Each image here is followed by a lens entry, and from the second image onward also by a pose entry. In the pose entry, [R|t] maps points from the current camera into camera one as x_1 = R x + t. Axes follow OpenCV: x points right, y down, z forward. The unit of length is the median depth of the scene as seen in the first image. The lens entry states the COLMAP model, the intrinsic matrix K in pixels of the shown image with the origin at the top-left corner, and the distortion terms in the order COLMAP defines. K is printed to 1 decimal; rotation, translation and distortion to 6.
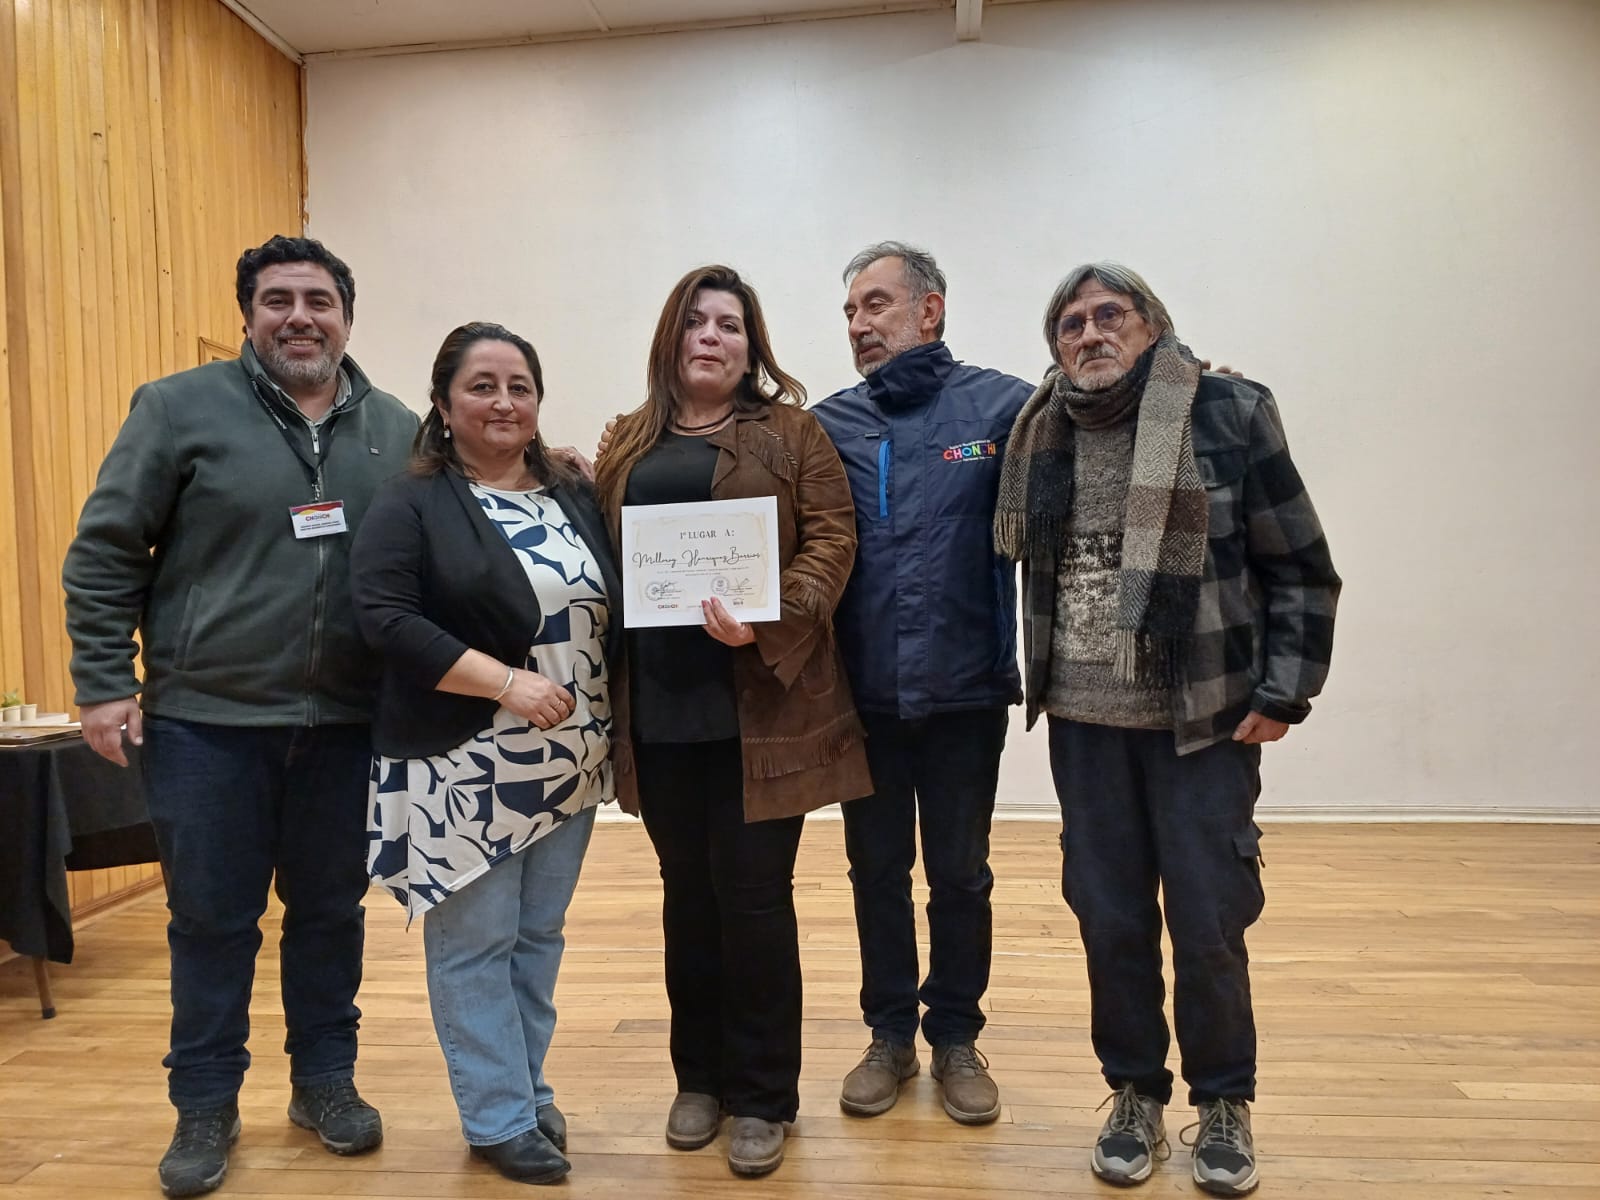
lens RADIAL K [[1157.2, 0, 763.5], [0, 1157.2, 594.5], [0, 0, 1]] dist [0.042841, -0.025162]
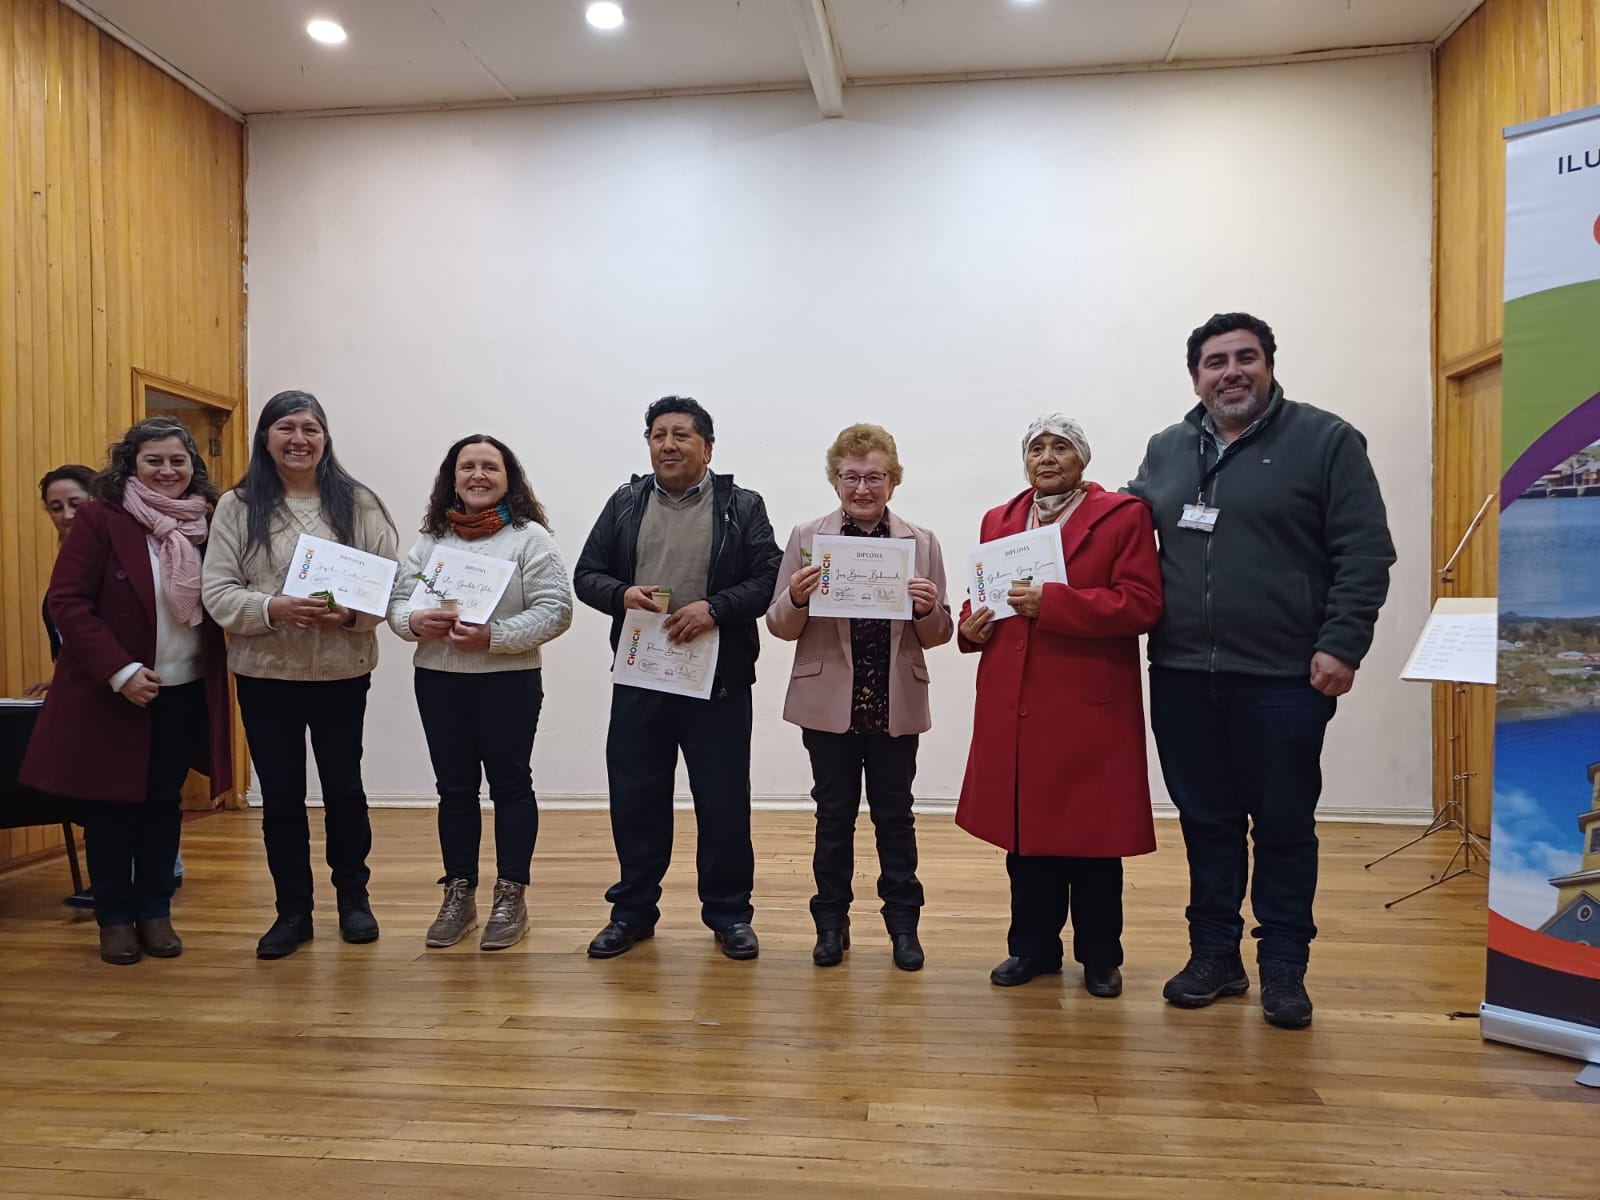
lens RADIAL K [[1167.6, 0, 800.0], [0, 1167.6, 600.0], [0, 0, 1]] dist [0.043579, -0.025810]
pose [[0.999822, 0.018832, -0.001237, 0.192342], [-0.018847, 0.999725, -0.013921, 0.009775], [0.000974, 0.013942, 0.999902, -0.159086]]
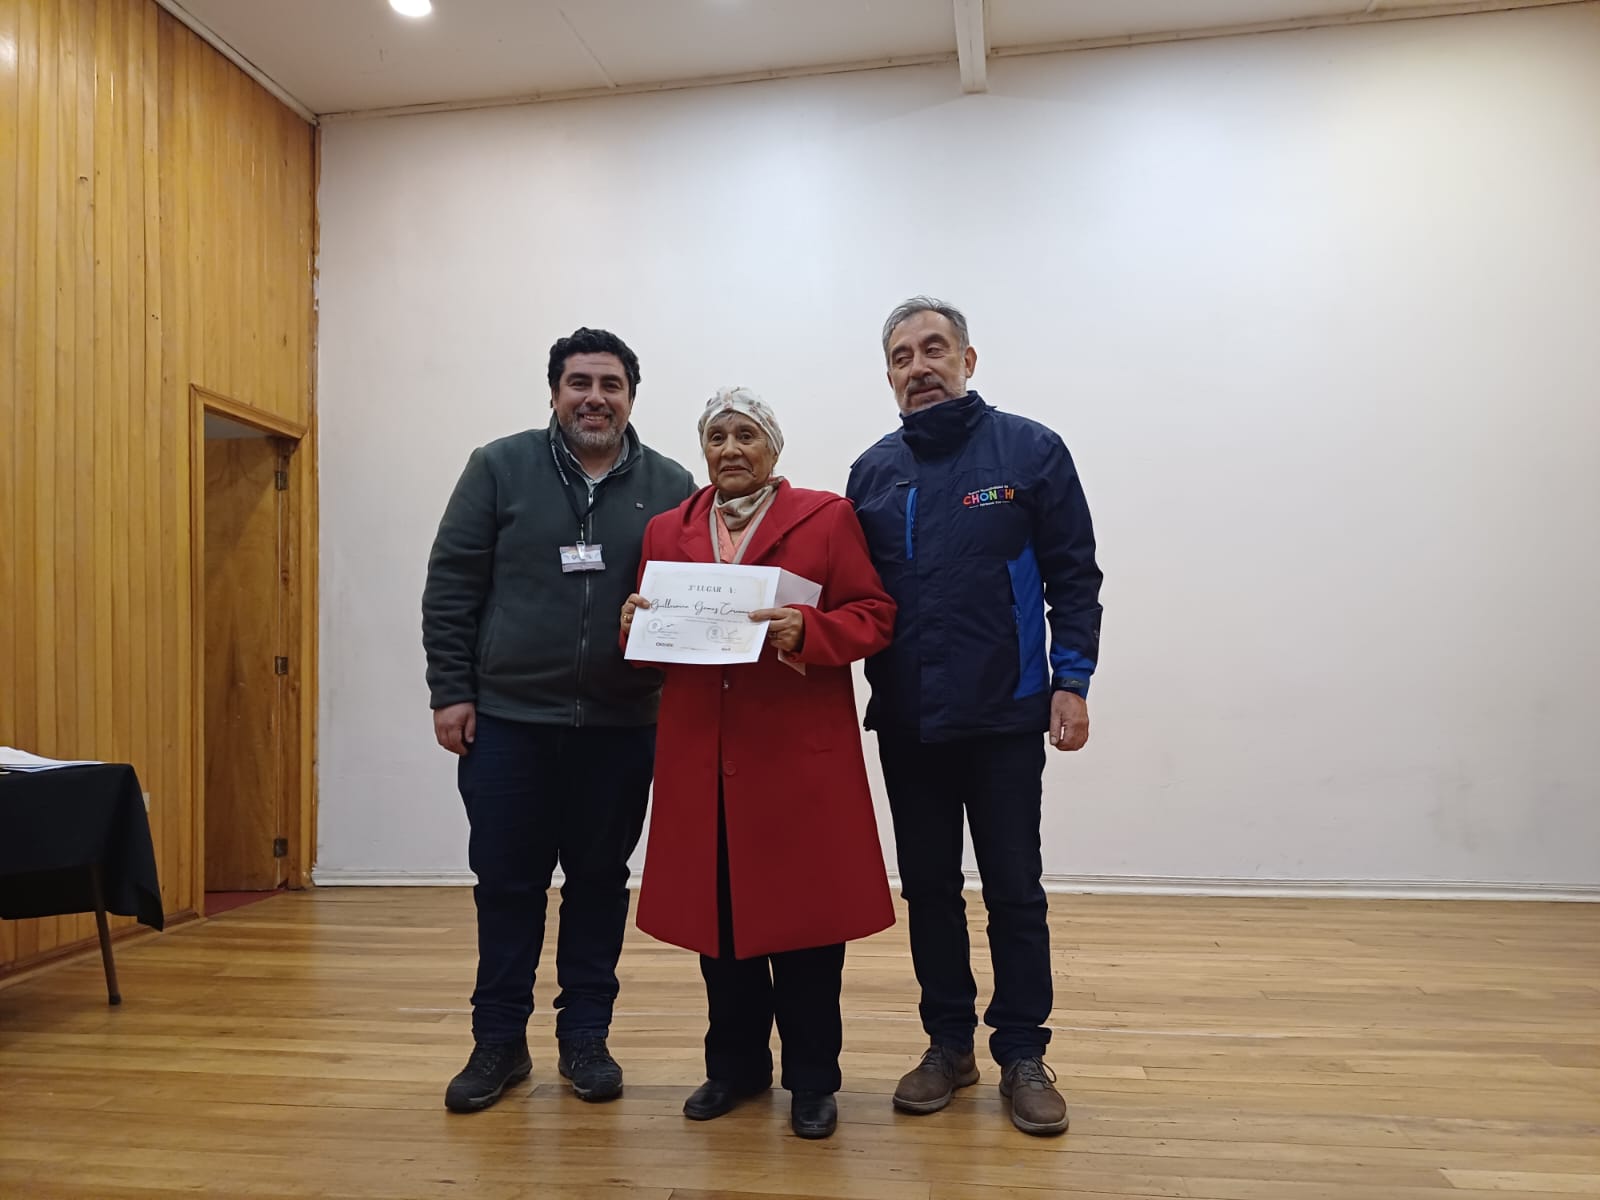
lens RADIAL K [[1150.5, 0, 801.9], [0, 1150.5, 618.1], [0, 0, 1]] dist [0.036958, -0.019319]
pose [[0.999210, 0.006274, -0.039247, 0.088169], [-0.008555, 0.998267, -0.058219, 0.035963], [0.038814, 0.058509, 0.997532, 0.052462]]
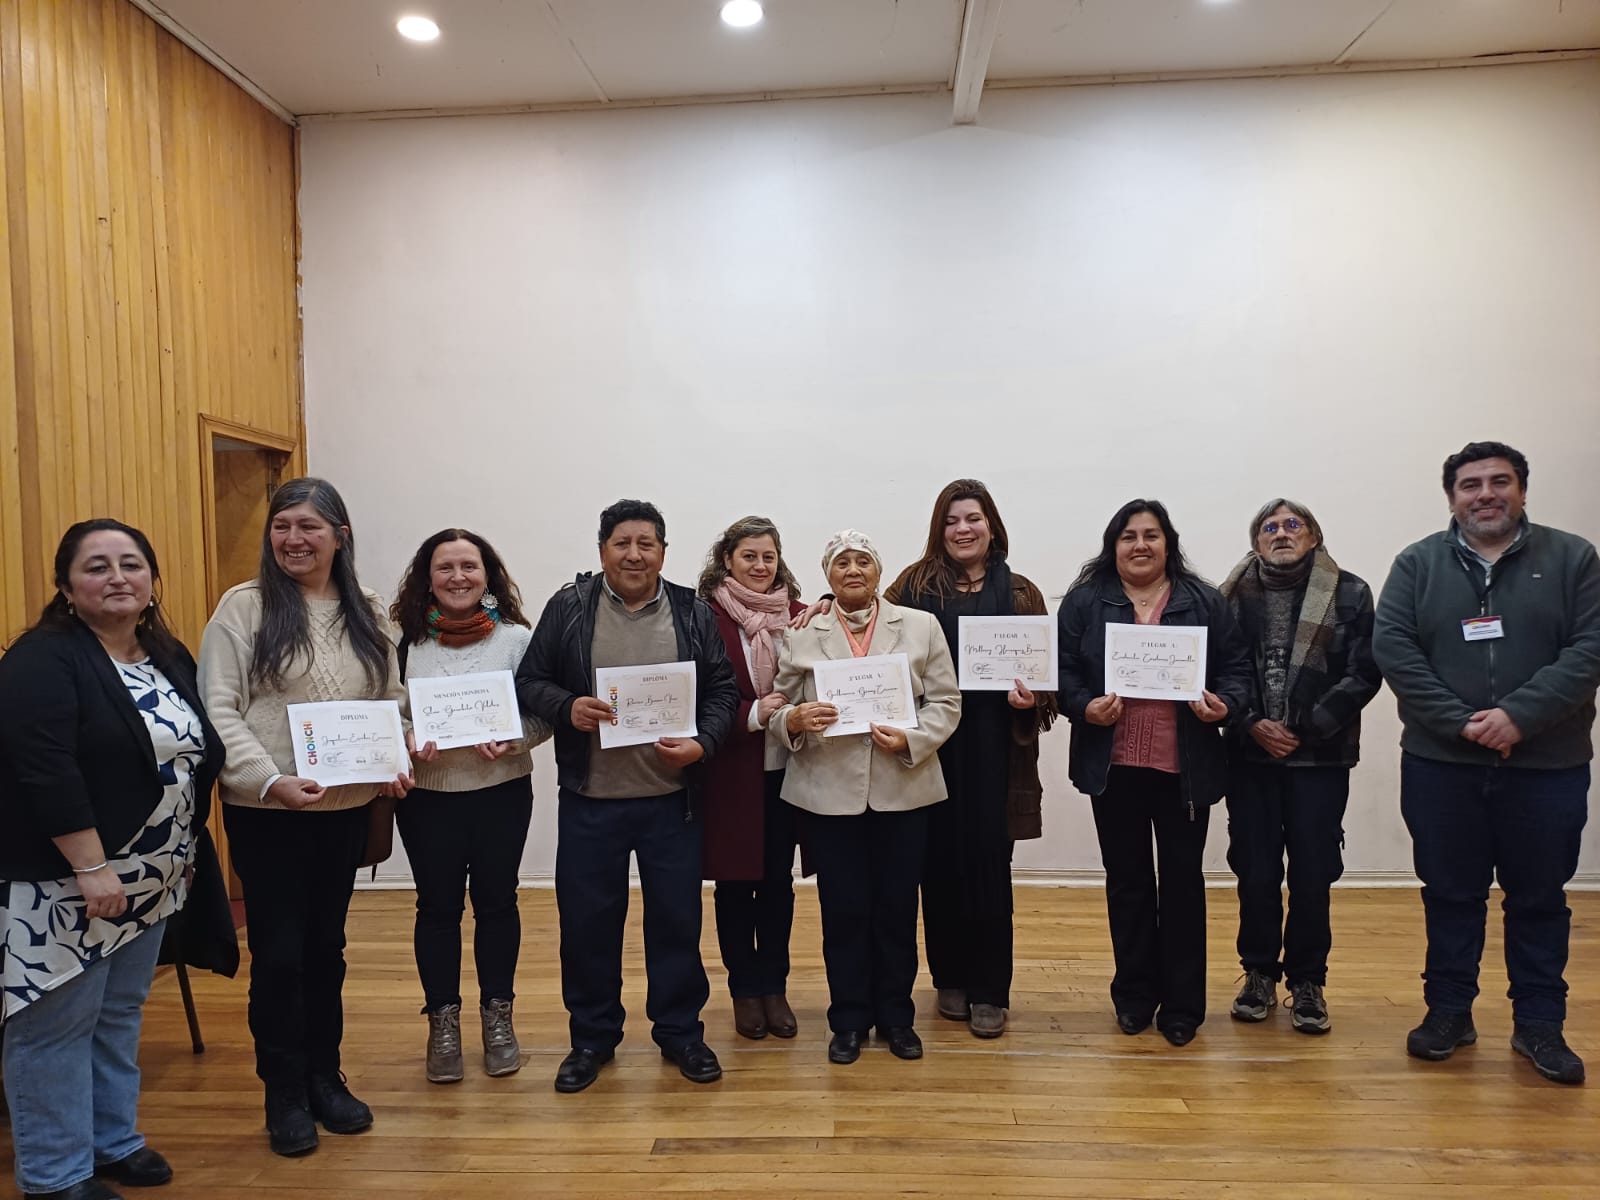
lens RADIAL K [[1157.2, 0, 763.5], [0, 1157.2, 594.5], [0, 0, 1]] dist [0.042841, -0.025162]
pose [[0.998839, 0.004534, 0.047952, -0.059087], [-0.004964, 0.999948, 0.008853, -0.088807], [-0.047910, -0.009081, 0.998810, -0.014182]]
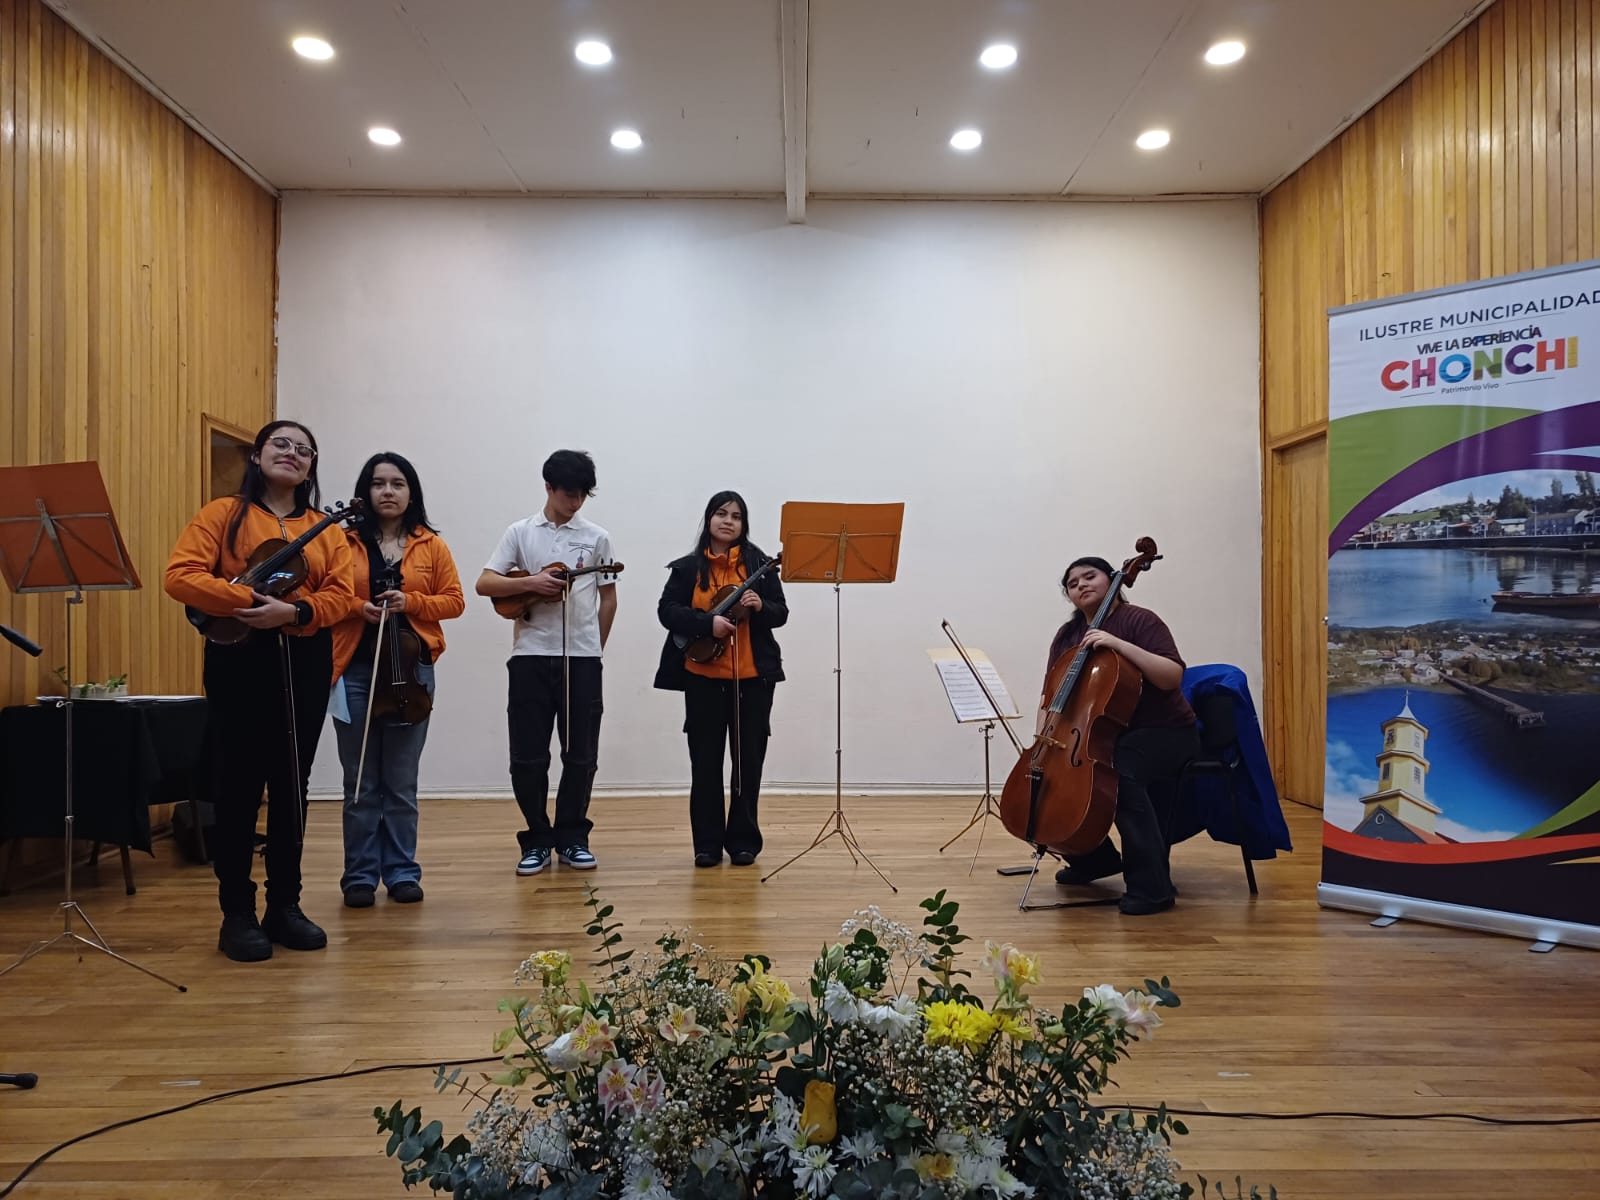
lens RADIAL K [[1179.6, 0, 788.4], [0, 1179.6, 587.5], [0, 0, 1]] dist [0.063943, -0.051131]
pose [[0.990366, 0.027219, 0.135776, -0.015138], [-0.020611, 0.998545, -0.049834, 0.029357], [-0.136935, 0.046555, 0.989485, -0.447299]]
